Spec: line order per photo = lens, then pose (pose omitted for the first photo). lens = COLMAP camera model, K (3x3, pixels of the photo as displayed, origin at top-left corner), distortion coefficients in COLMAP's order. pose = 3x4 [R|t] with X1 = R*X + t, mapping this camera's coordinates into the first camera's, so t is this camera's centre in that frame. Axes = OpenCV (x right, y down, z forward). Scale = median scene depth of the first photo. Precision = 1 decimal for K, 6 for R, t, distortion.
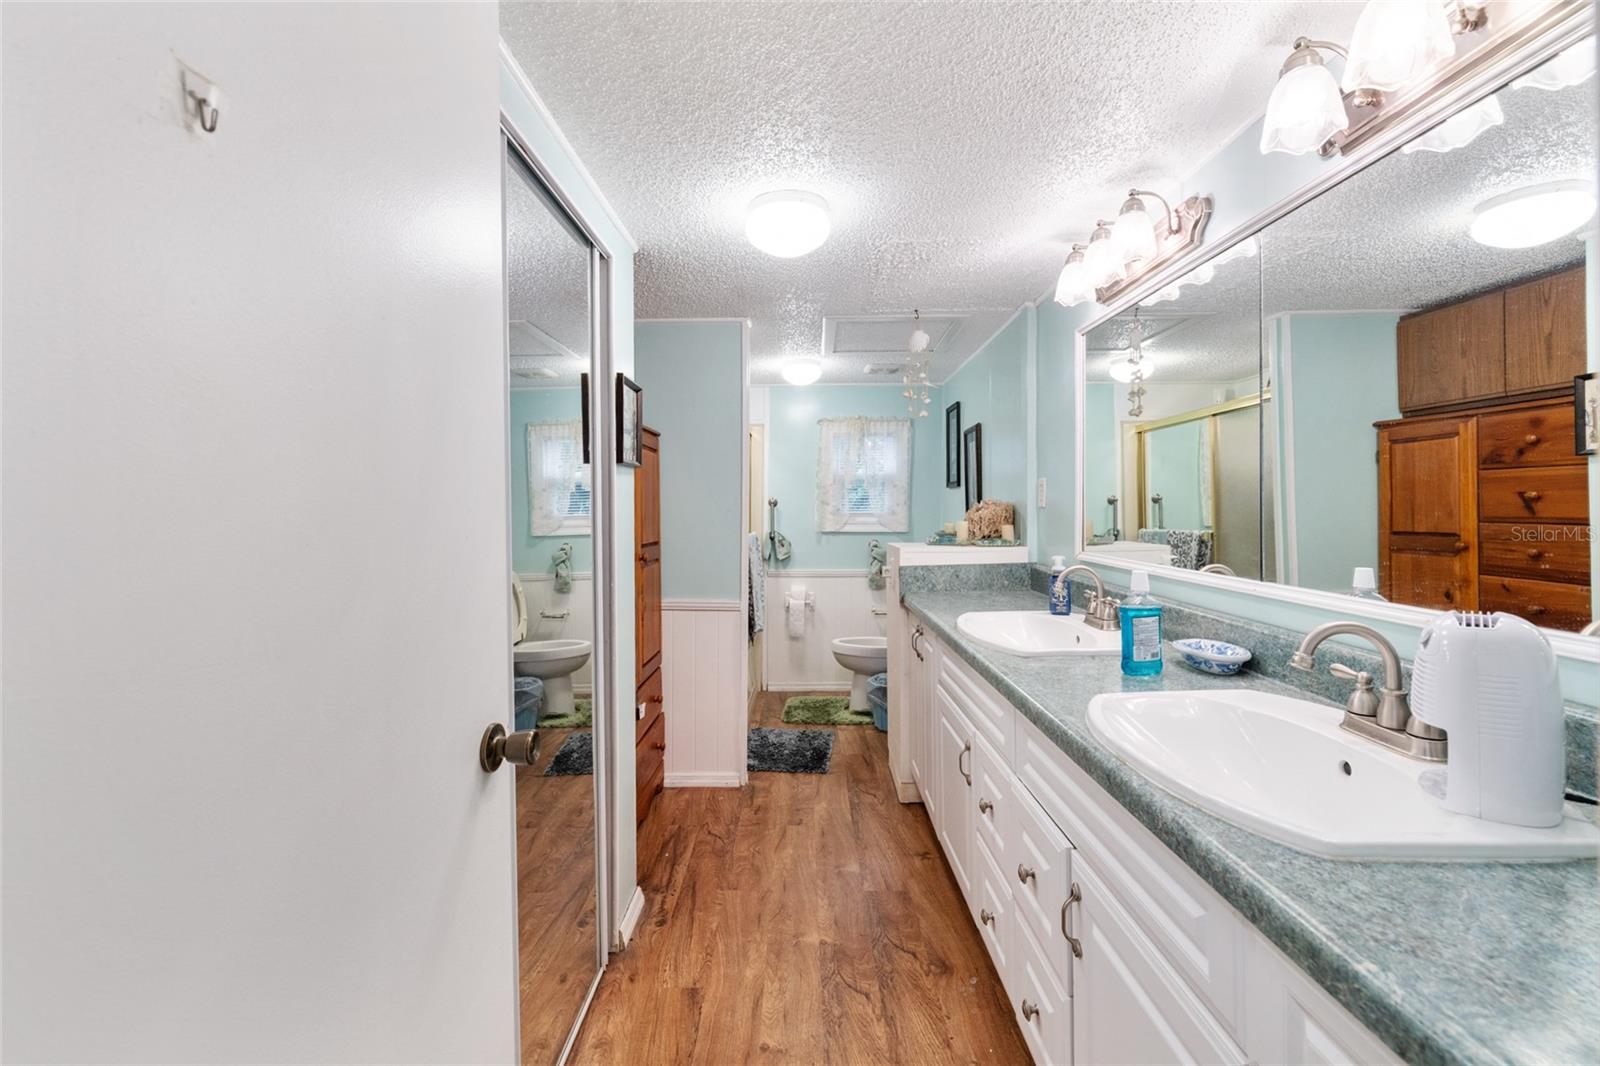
lens RADIAL K [[663.7, 0, 799.4], [0, 663.7, 517.1], [0, 0, 1]] dist [0.000095, 0.000048]
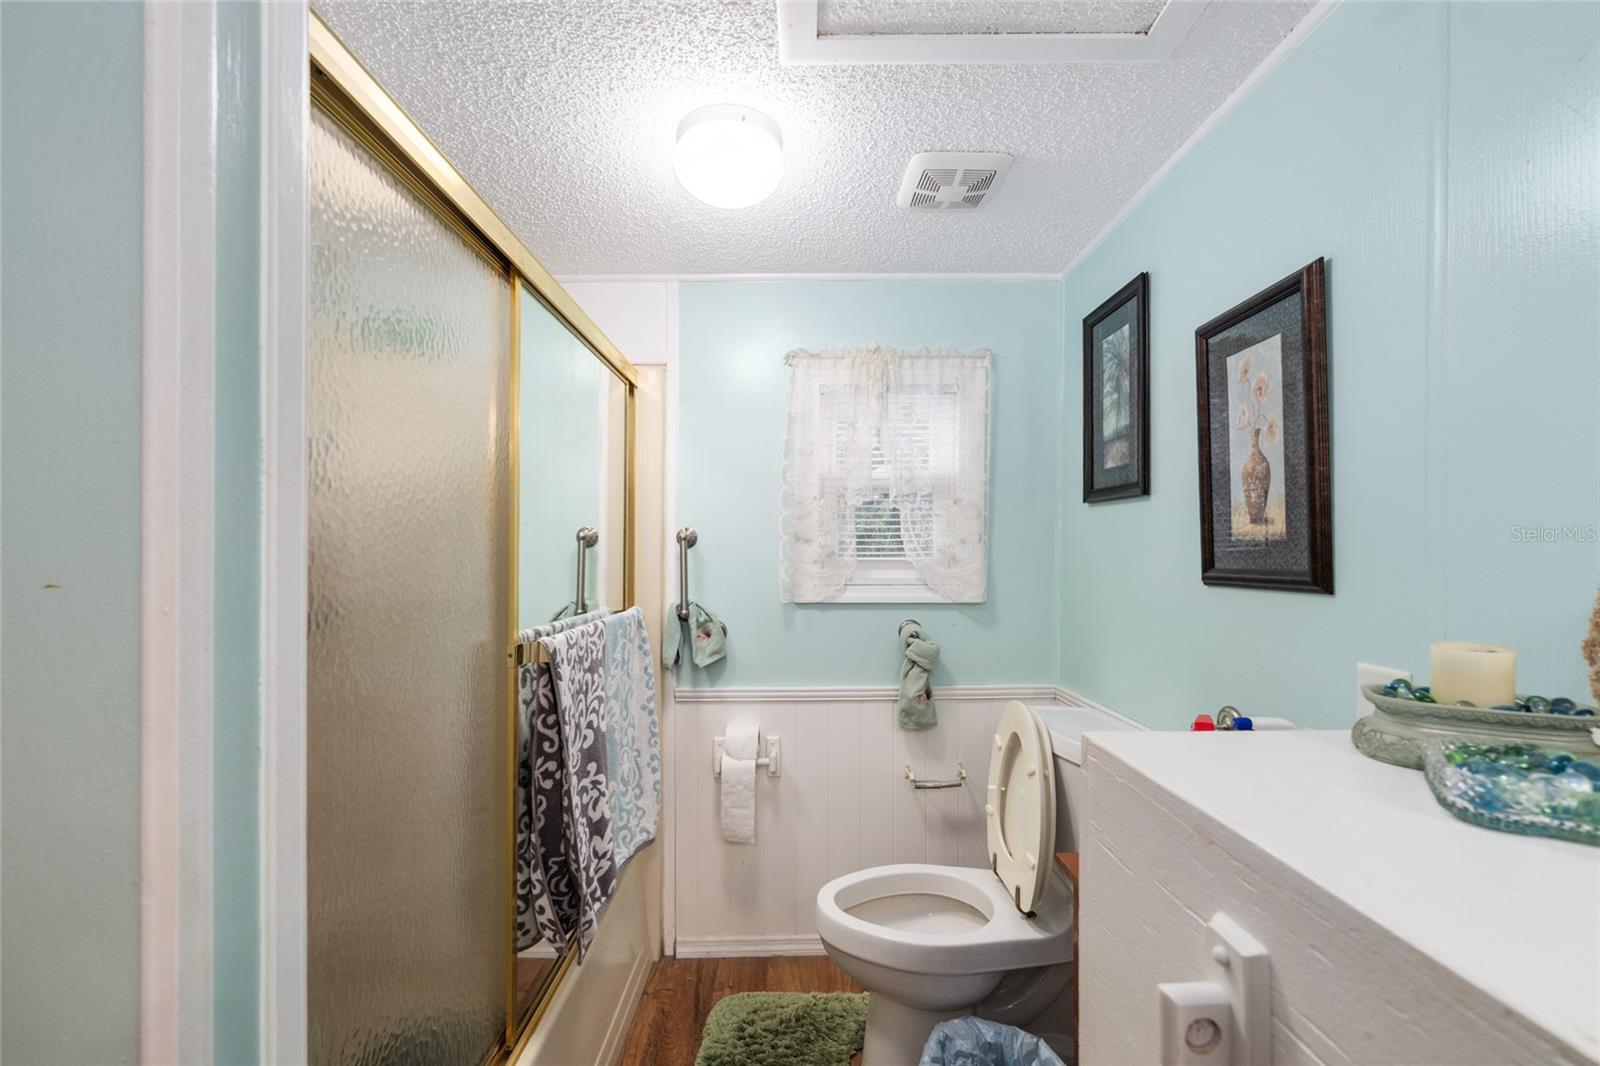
lens RADIAL K [[663.7, 0, 800.9], [0, 663.7, 542.5], [0, 0, 1]] dist [0.000095, 0.000048]
pose [[0.999611, -0.000011, 0.027876, 0.025240], [0.000722, 0.999674, -0.025505, -0.007249], [-0.027867, 0.025515, 0.999286, 0.551499]]
